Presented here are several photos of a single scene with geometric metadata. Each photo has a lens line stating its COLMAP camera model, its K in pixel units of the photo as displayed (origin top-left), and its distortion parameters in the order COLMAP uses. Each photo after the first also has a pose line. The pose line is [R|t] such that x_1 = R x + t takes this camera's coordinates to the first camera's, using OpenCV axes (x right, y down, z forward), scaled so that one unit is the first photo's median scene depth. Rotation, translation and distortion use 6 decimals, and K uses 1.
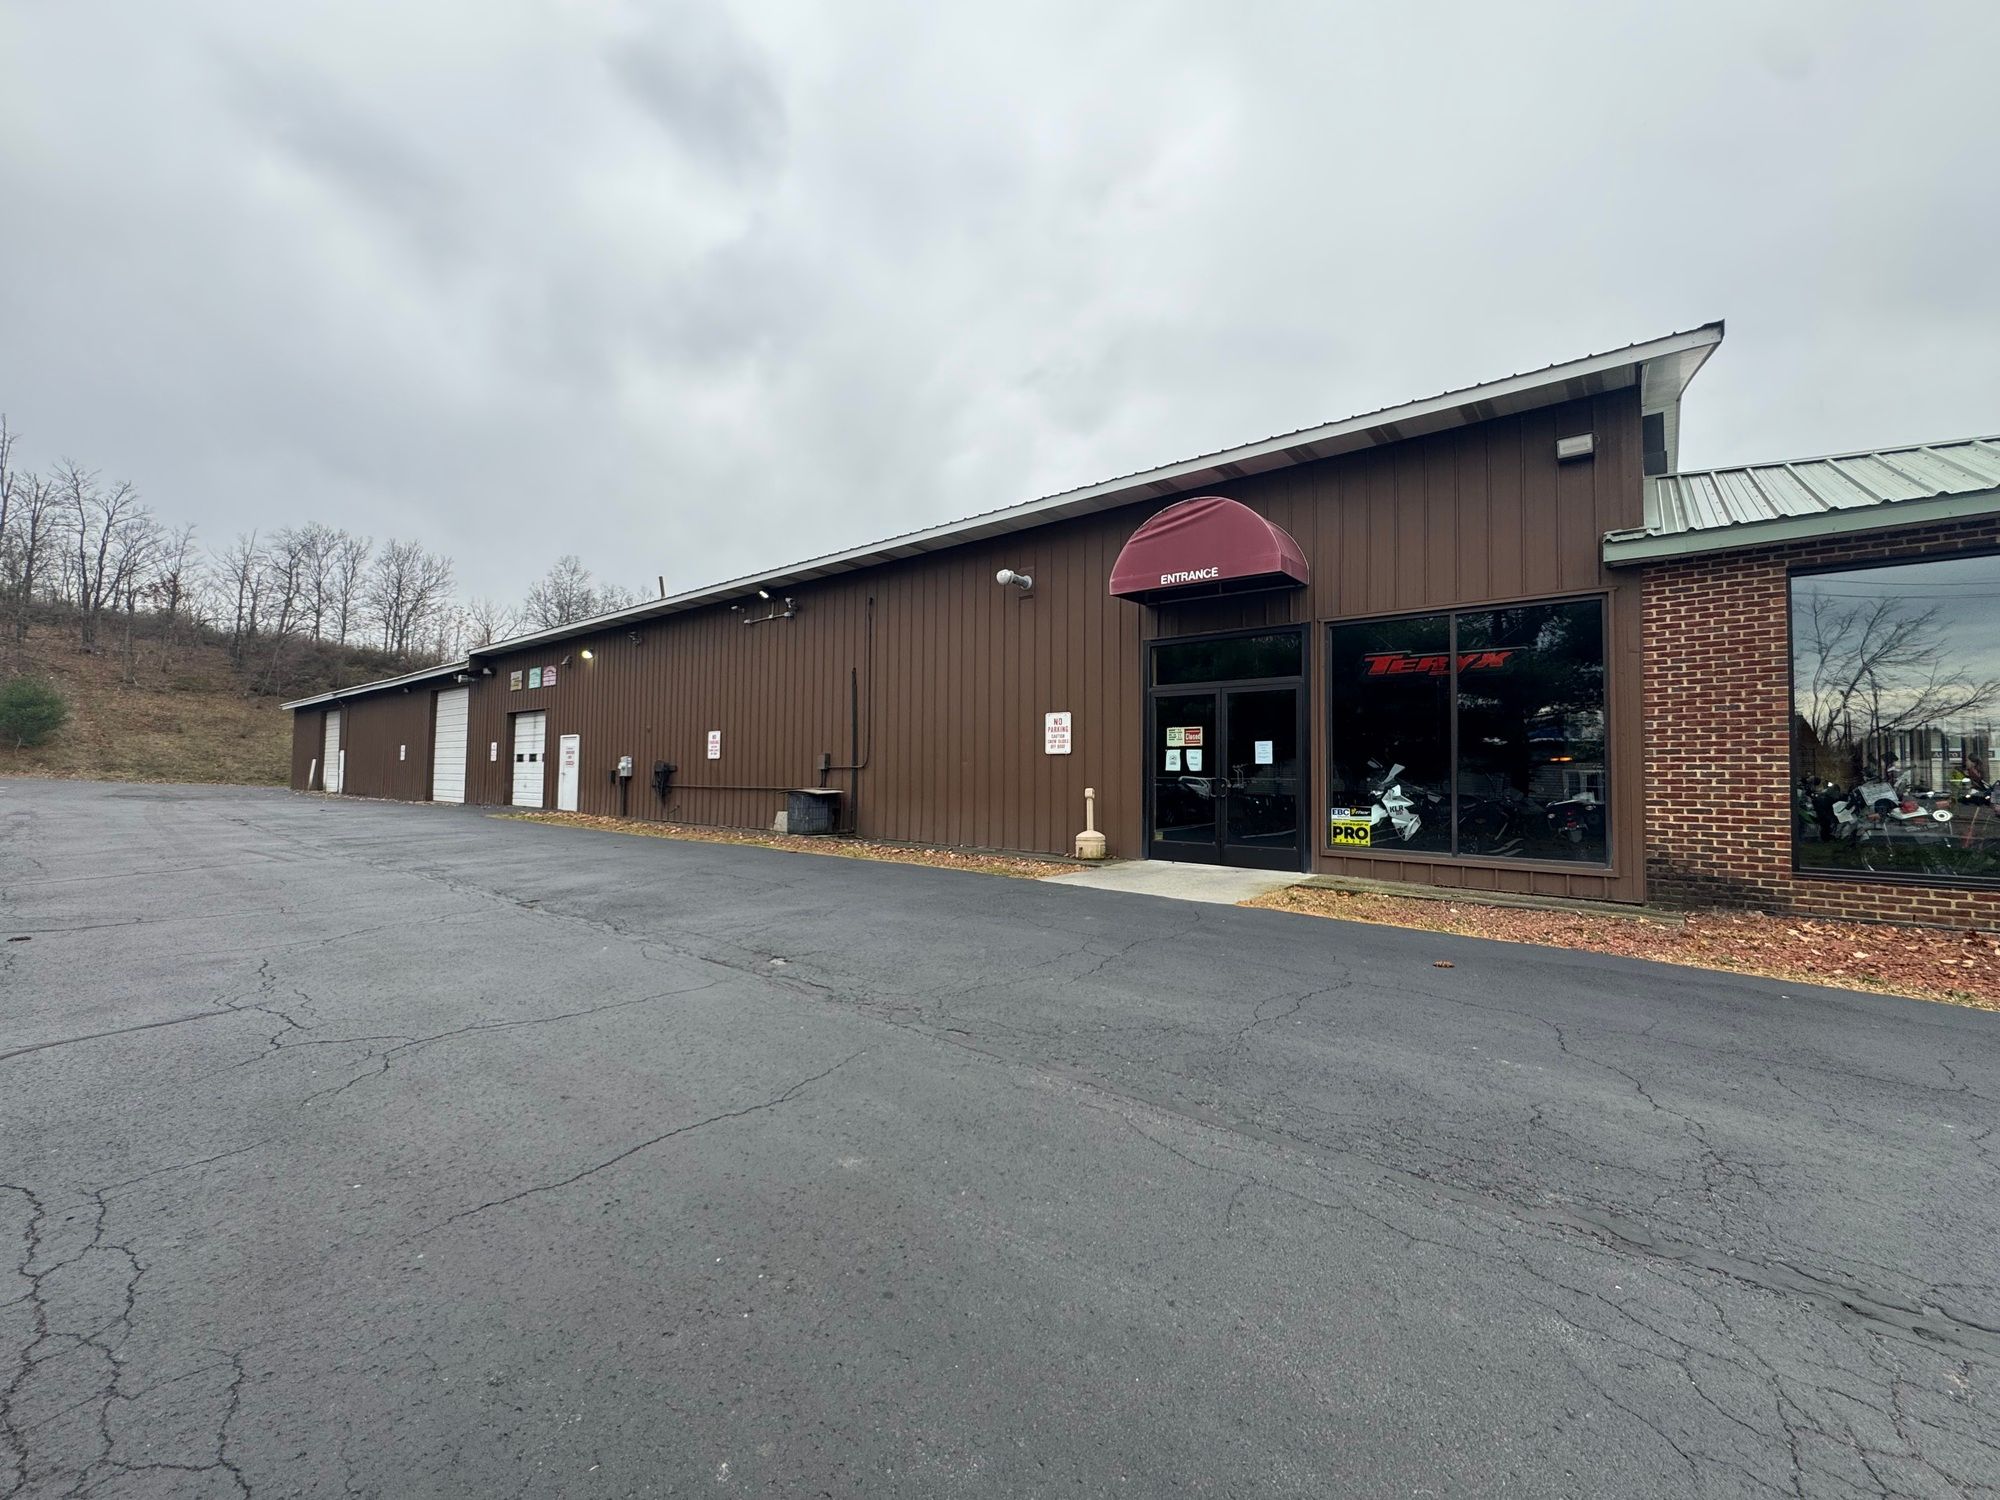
lens RADIAL K [[777.8, 0, 1008.9], [0, 777.8, 750.5], [0, 0, 1]] dist [-0.001540, -0.000444]
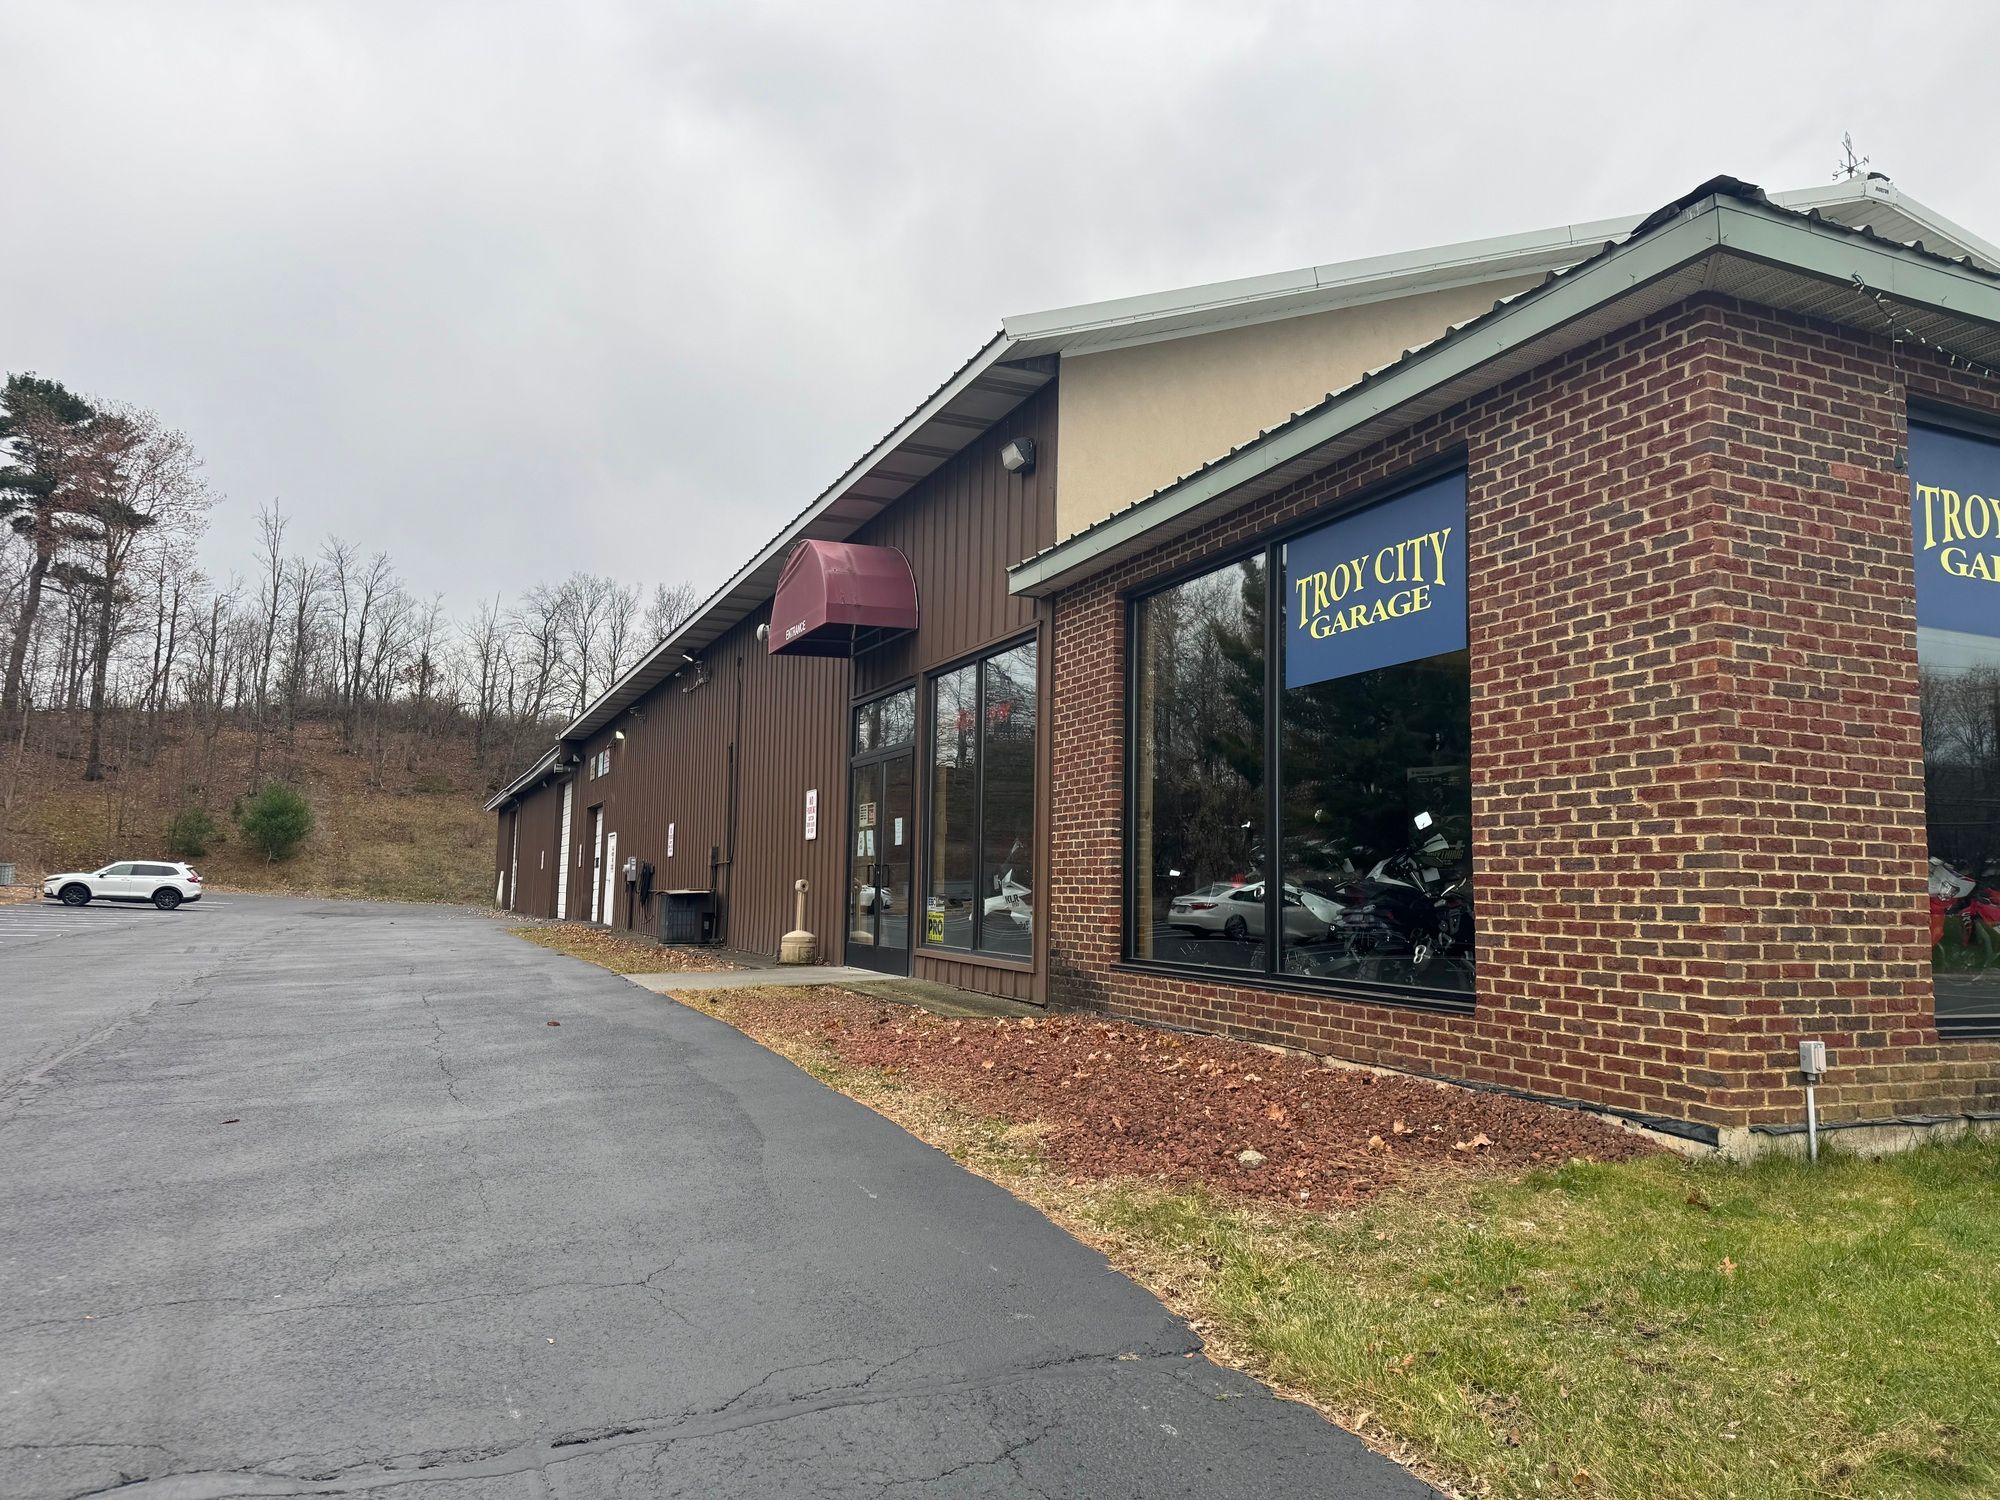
lens RADIAL K [[1362.4, 0, 1038.5], [0, 1362.4, 759.8], [0, 0, 1]] dist [0.048325, -0.048620]
pose [[0.897870, -0.043104, -0.438146, 0.206681], [0.011533, 0.997157, -0.074465, 0.006838], [0.440110, 0.061807, 0.895814, -0.043702]]
